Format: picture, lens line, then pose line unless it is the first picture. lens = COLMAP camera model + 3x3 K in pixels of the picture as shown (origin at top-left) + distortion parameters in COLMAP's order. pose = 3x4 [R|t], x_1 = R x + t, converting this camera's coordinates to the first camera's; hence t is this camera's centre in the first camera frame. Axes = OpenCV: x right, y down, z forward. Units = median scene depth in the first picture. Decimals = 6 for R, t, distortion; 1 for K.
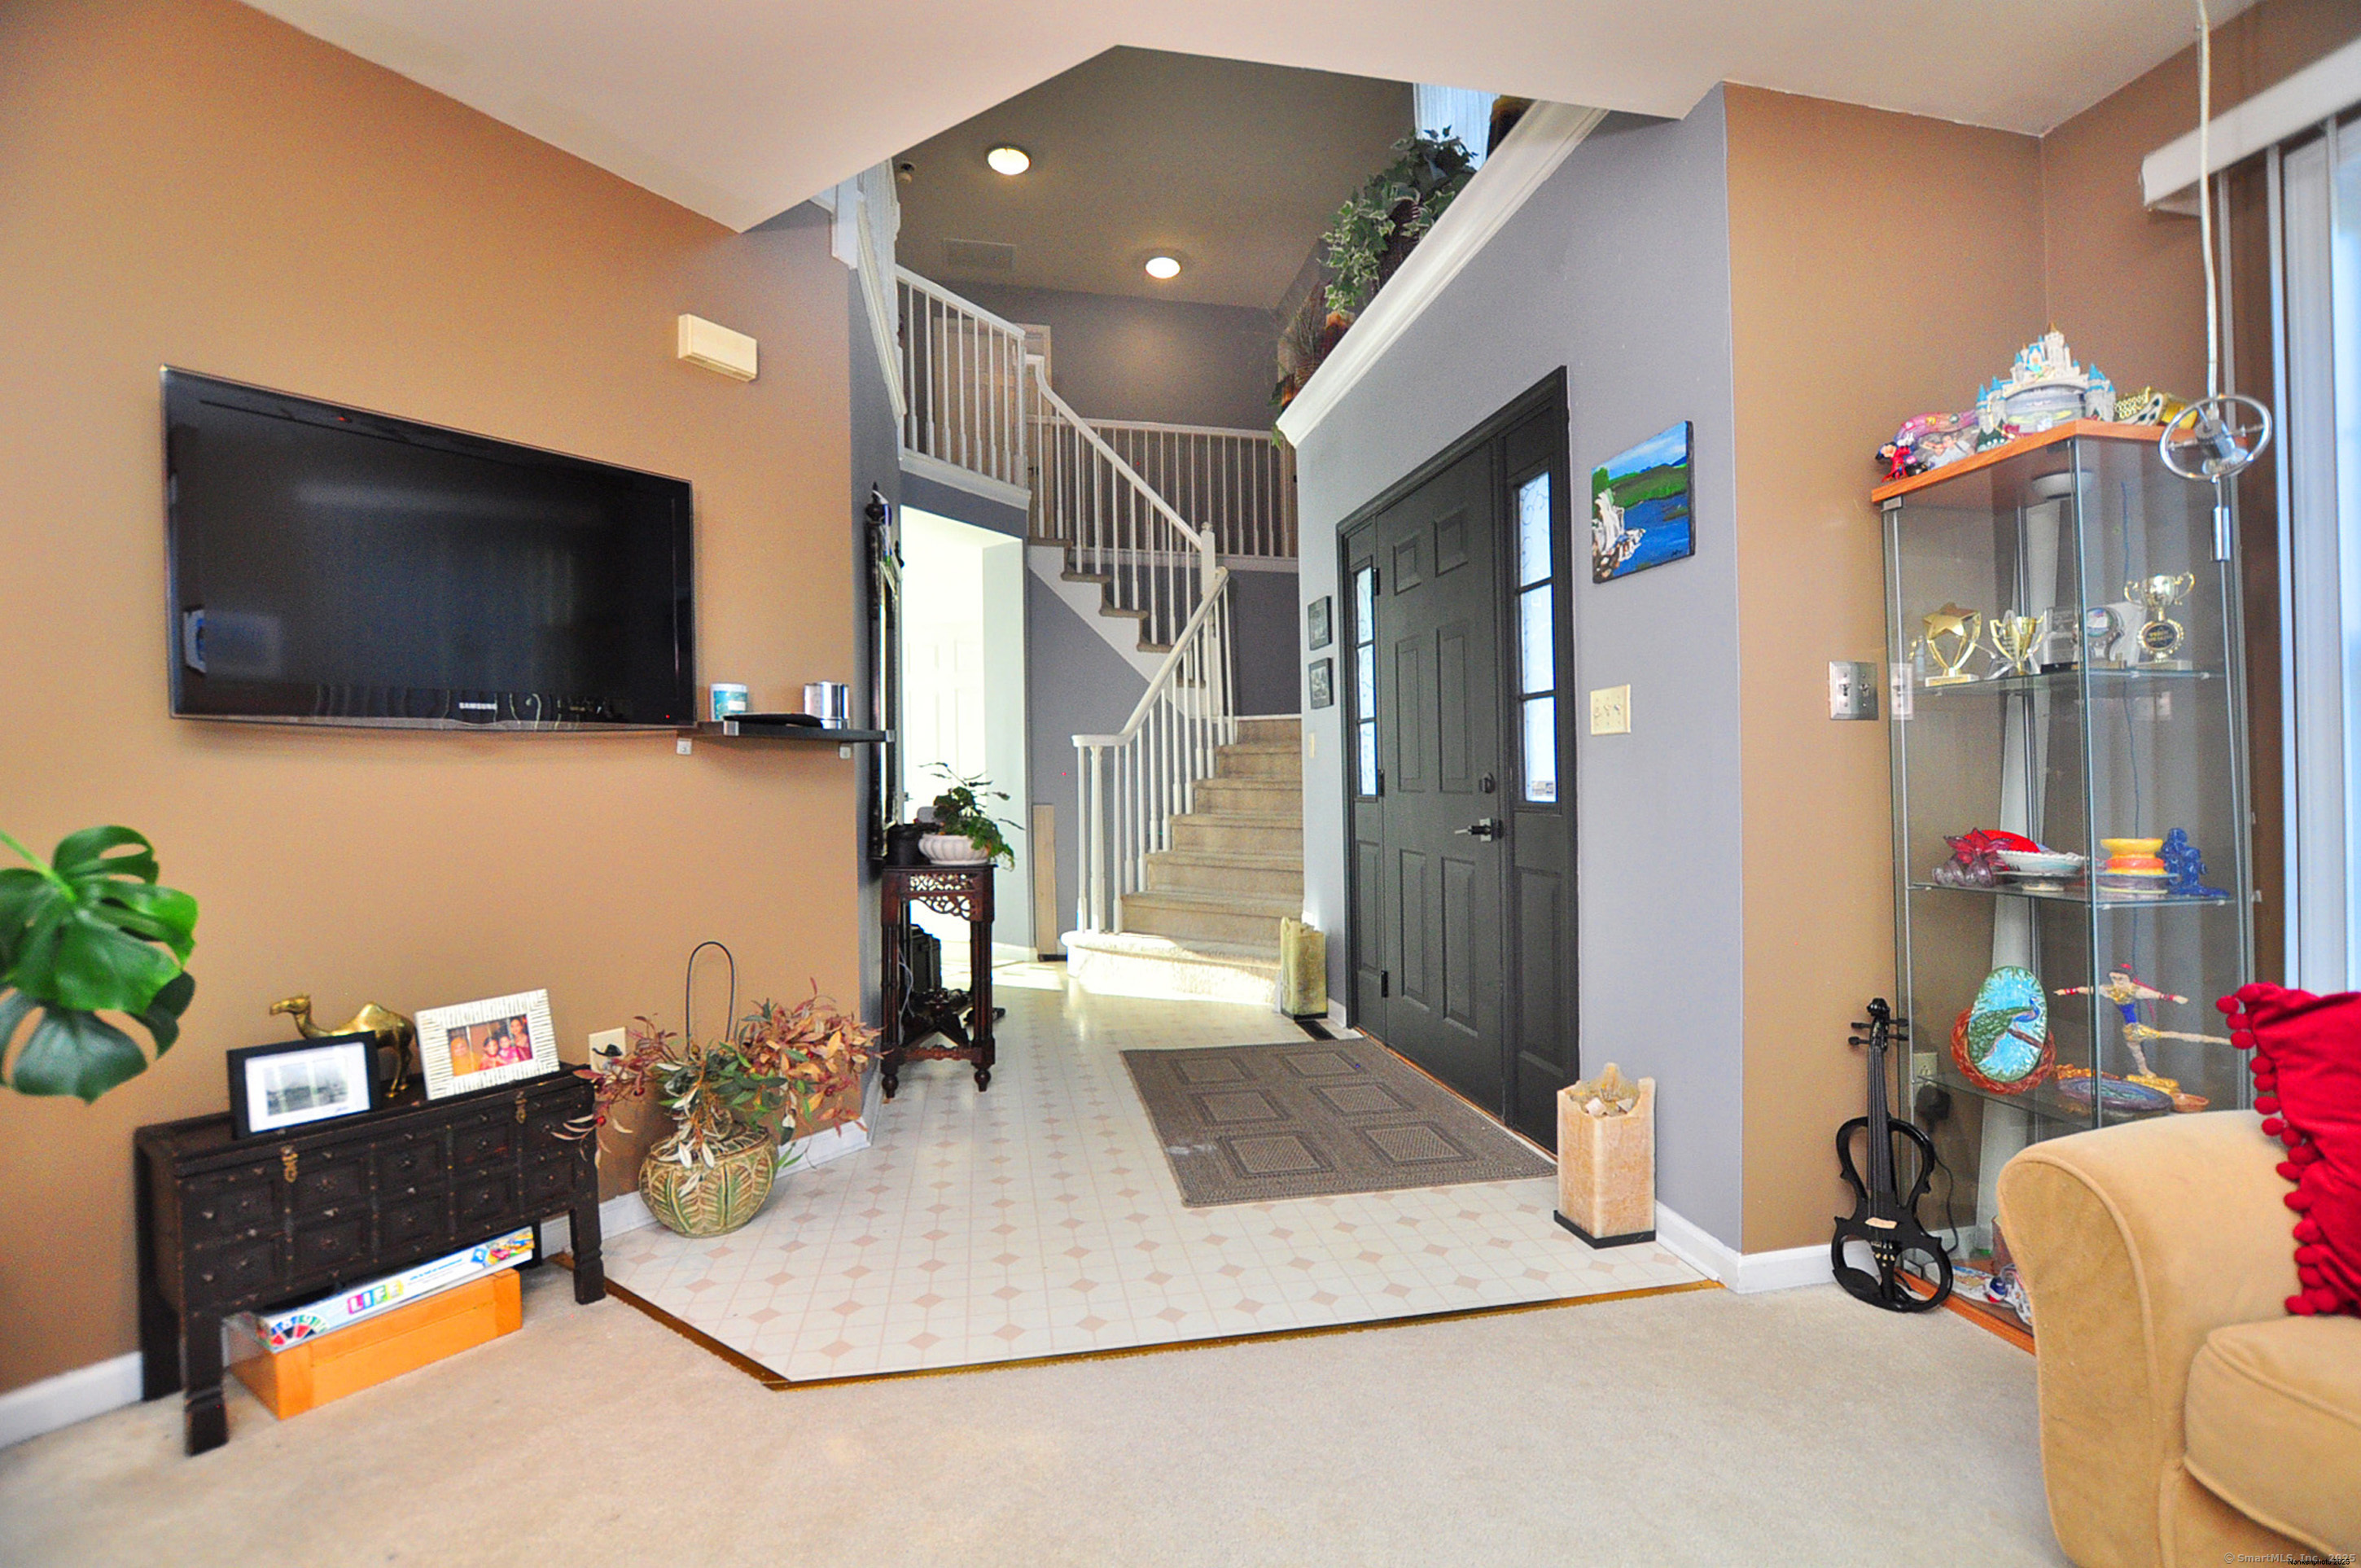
lens RADIAL K [[1031.4, 0, 1176.2], [0, 1031.4, 788.1], [0, 0, 1]] dist [-0.023828, 0.000236]
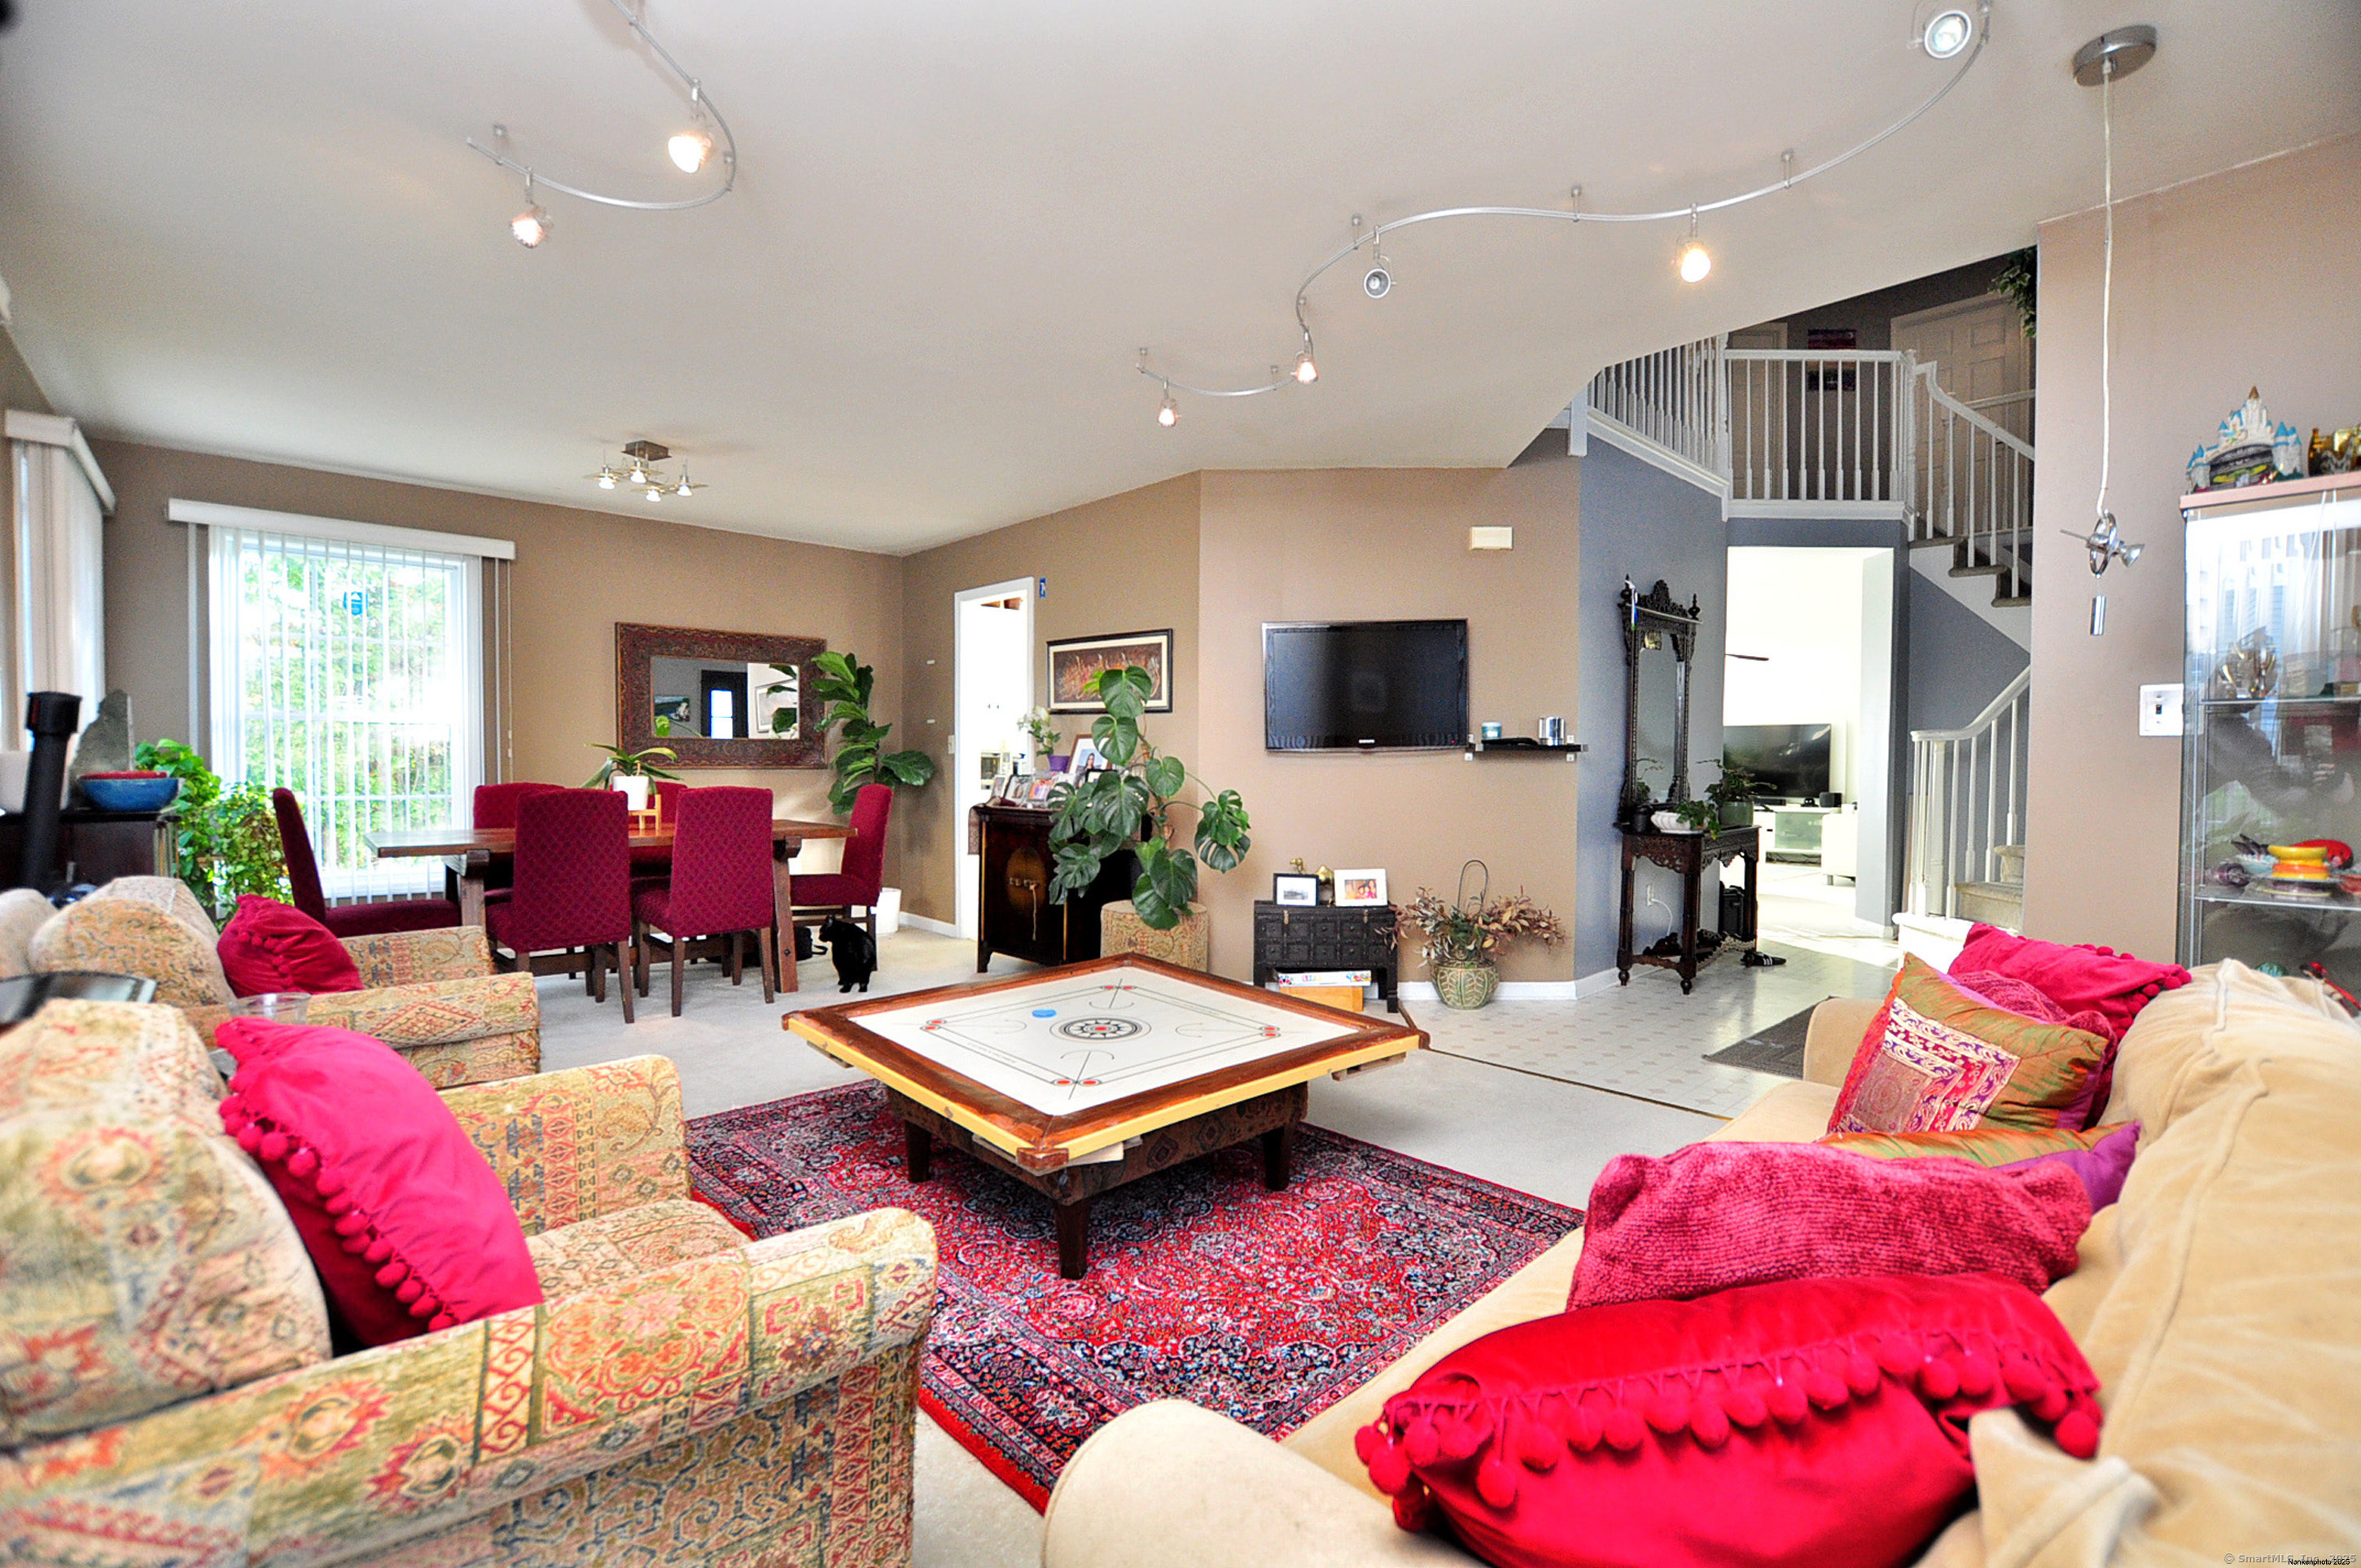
lens RADIAL K [[1031.4, 0, 1176.2], [0, 1031.4, 788.1], [0, 0, 1]] dist [-0.023828, 0.000236]
pose [[0.515352, 0.022797, -0.856675, 0.580379], [-0.007208, 0.999726, 0.022268, -0.013929], [0.856948, -0.005301, 0.515375, -0.293890]]
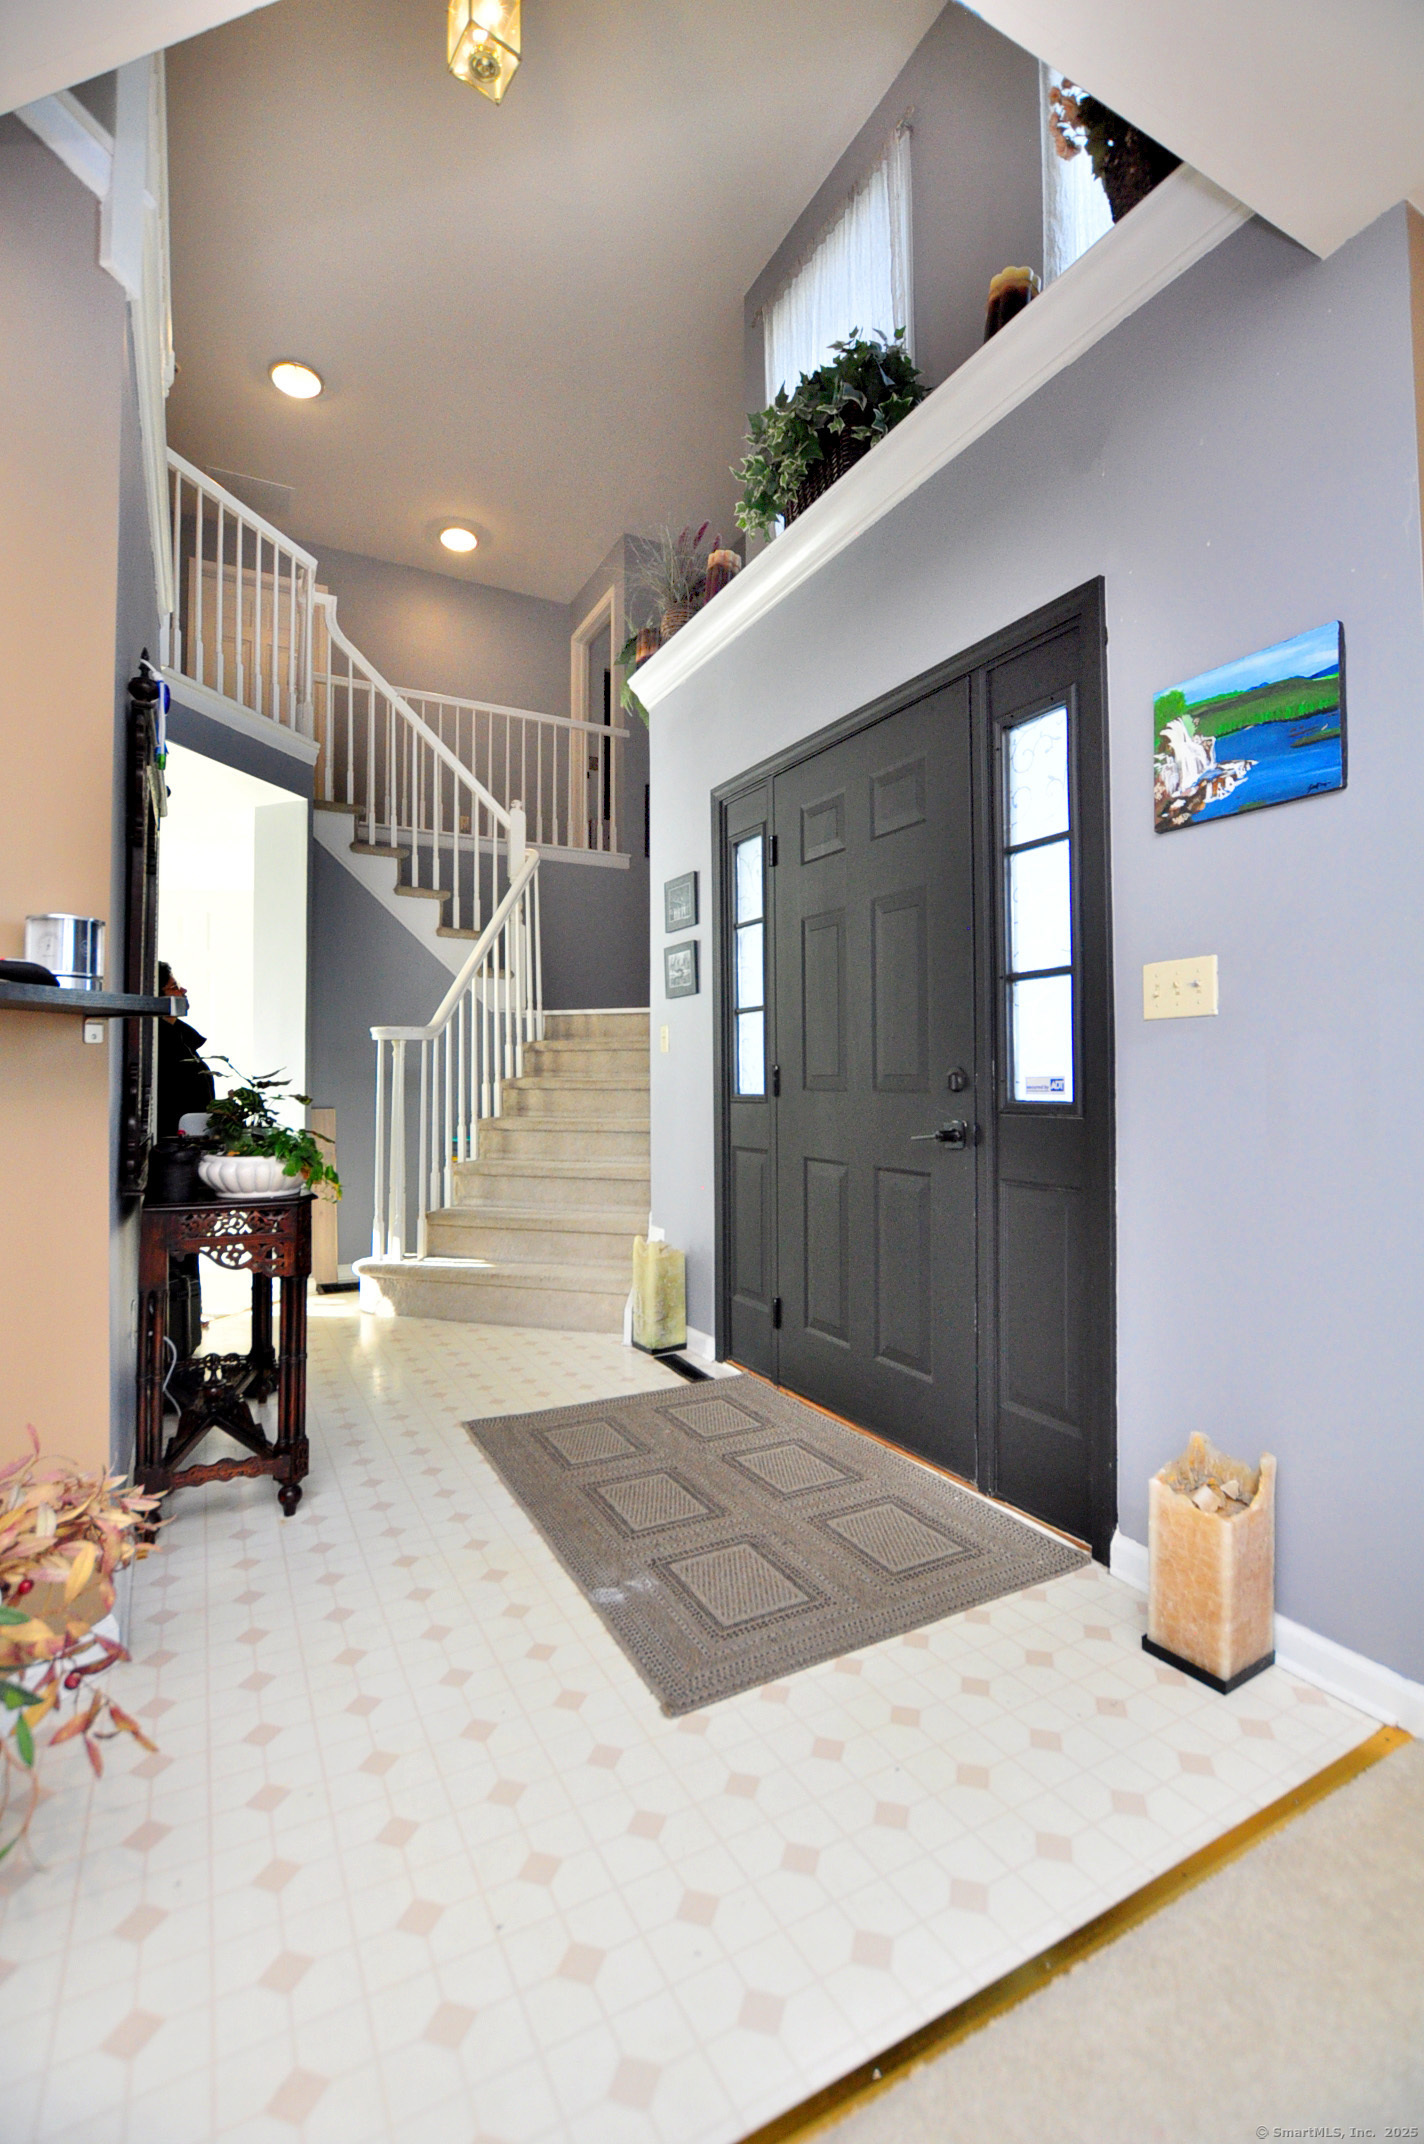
lens RADIAL K [[936.6, 0, 685.2], [0, 936.6, 1039.7], [0, 0, 1]] dist [-0.023828, 0.000236]
pose [[0.958157, 0.010128, 0.286064, -0.100601], [0.004925, 0.998643, -0.051853, 0.000673], [-0.286201, 0.051092, 0.956807, 0.261022]]
